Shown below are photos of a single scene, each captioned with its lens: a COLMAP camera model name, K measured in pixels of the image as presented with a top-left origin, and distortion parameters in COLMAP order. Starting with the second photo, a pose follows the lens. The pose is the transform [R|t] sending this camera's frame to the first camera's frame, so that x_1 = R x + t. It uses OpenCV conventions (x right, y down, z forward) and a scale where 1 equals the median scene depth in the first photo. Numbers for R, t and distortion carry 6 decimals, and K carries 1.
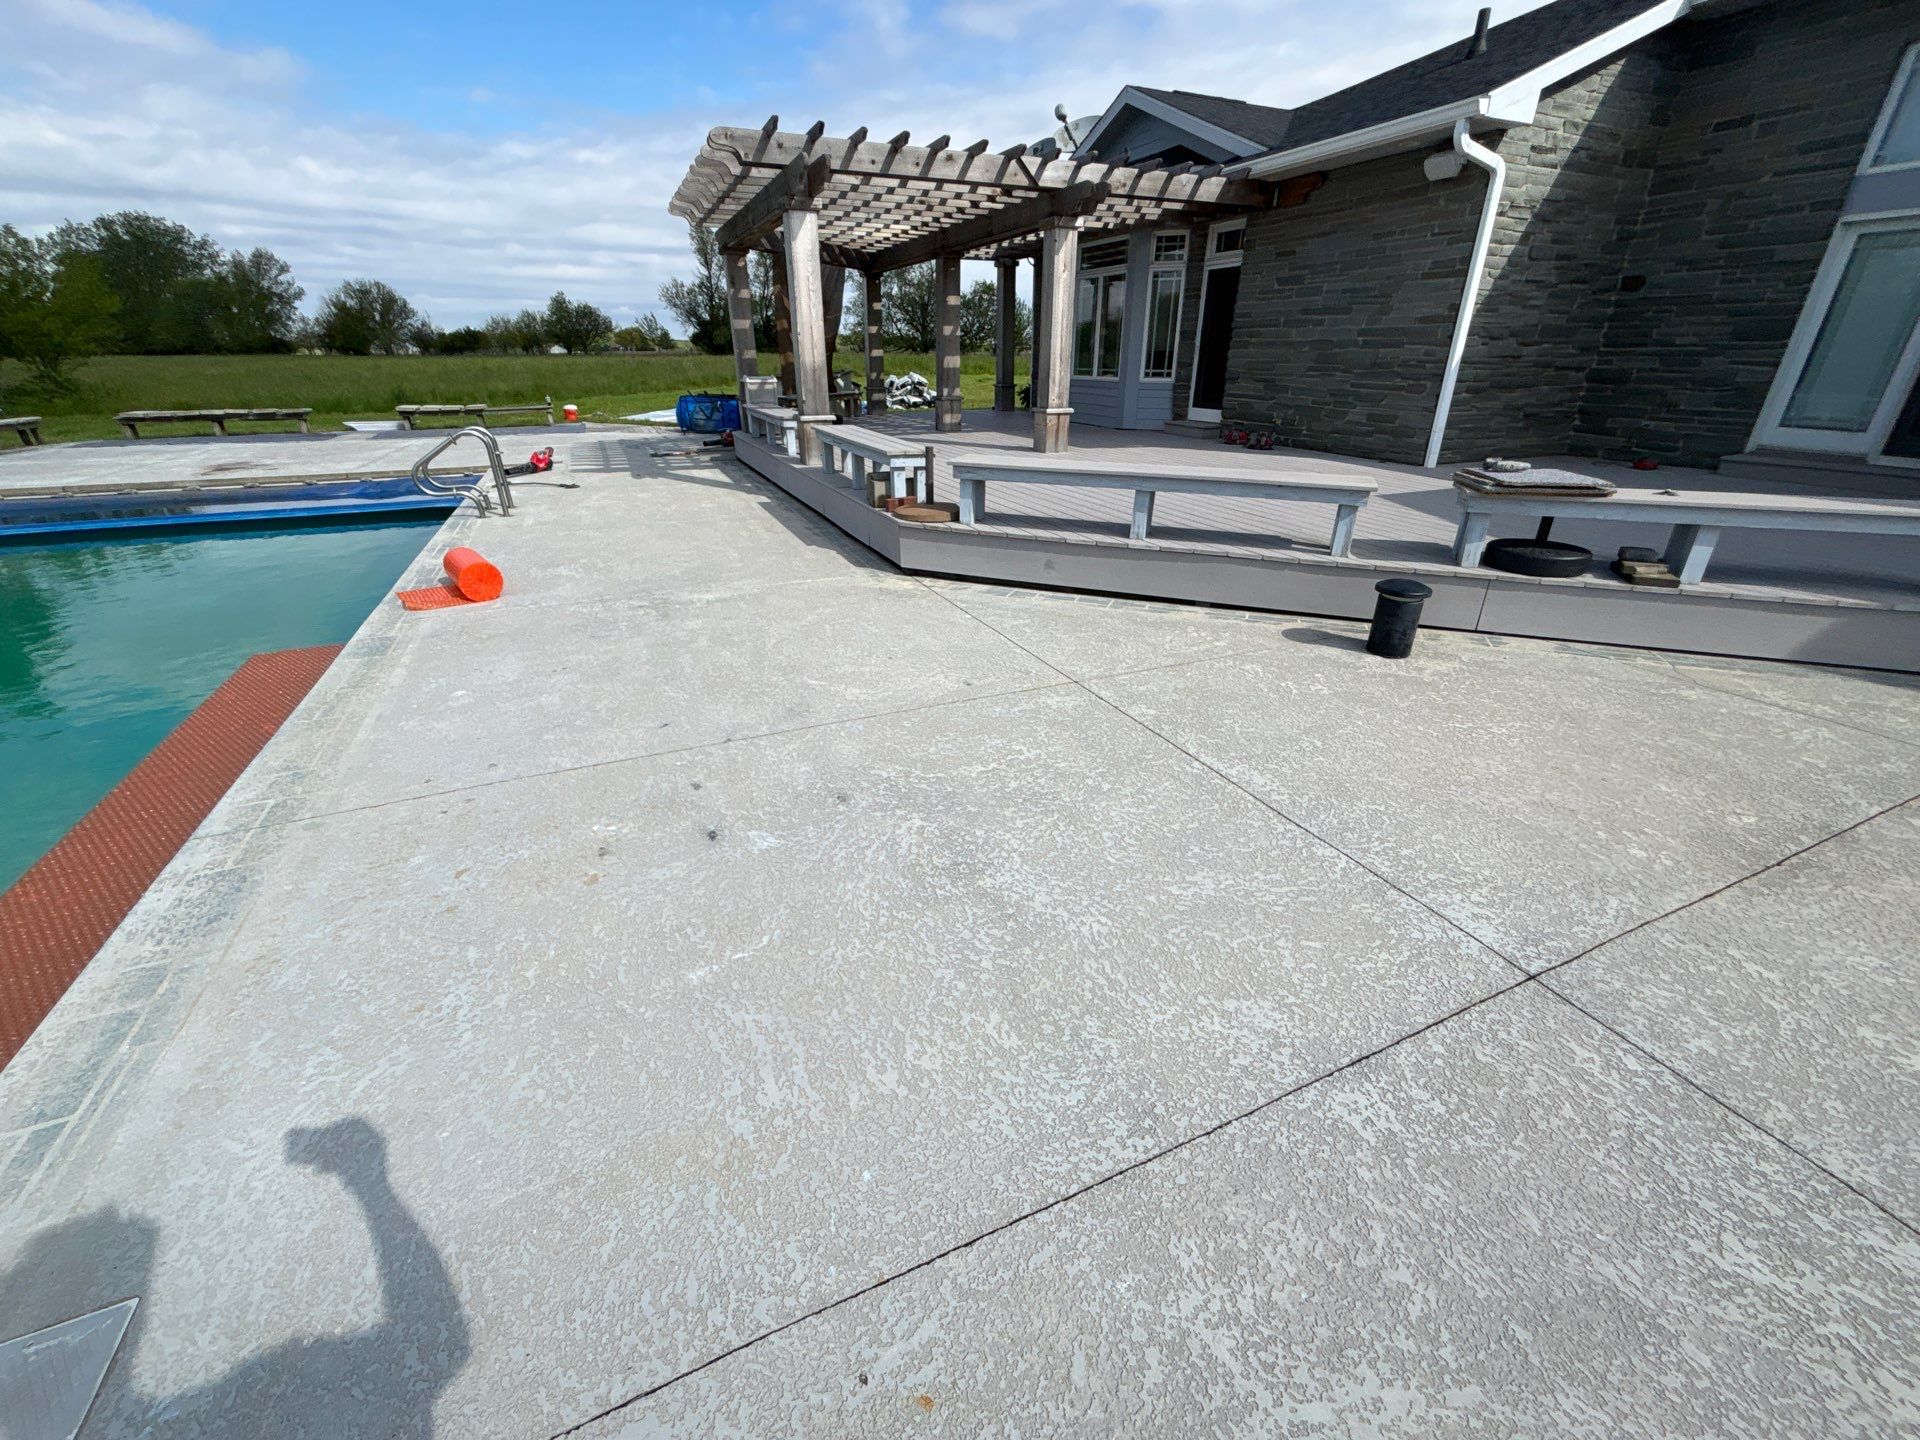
lens RADIAL K [[775.5, 0, 955.7], [0, 775.5, 711.6], [0, 0, 1]] dist [0.007154, -0.000405]
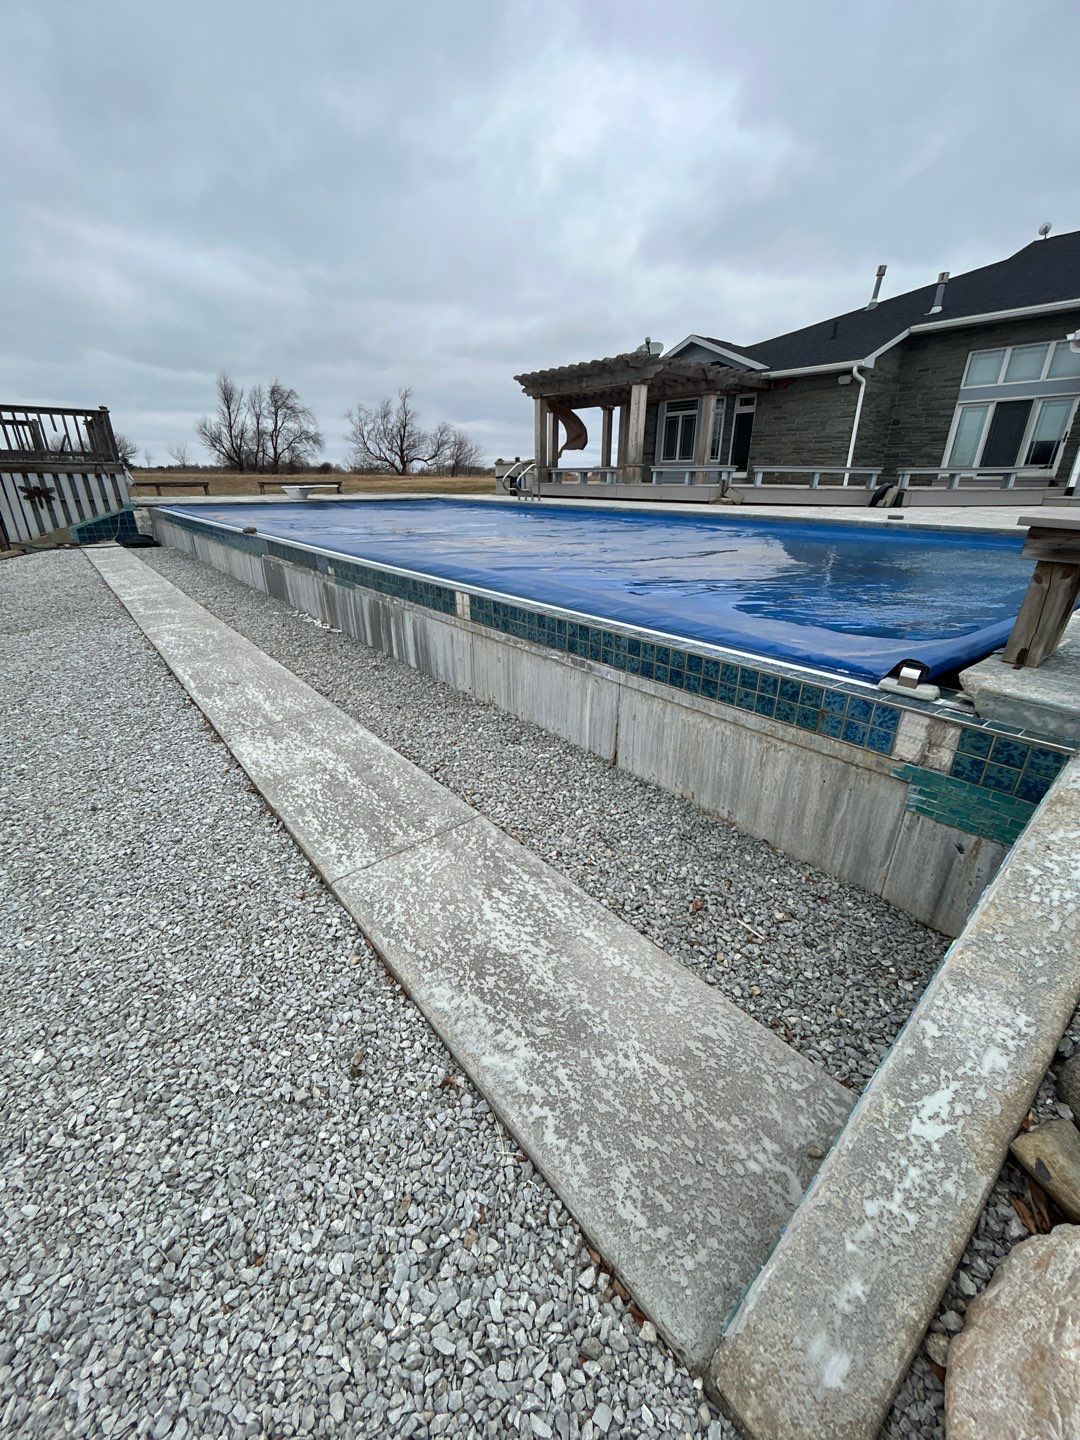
lens RADIAL K [[581.6, 0, 538.3], [0, 581.6, 719.4], [0, 0, 1]] dist [0.007154, -0.000405]
pose [[0.966091, -0.091365, 0.241495, -0.964497], [0.101647, 0.994355, -0.030441, 0.439594], [-0.237350, 0.053956, 0.969925, -0.662730]]
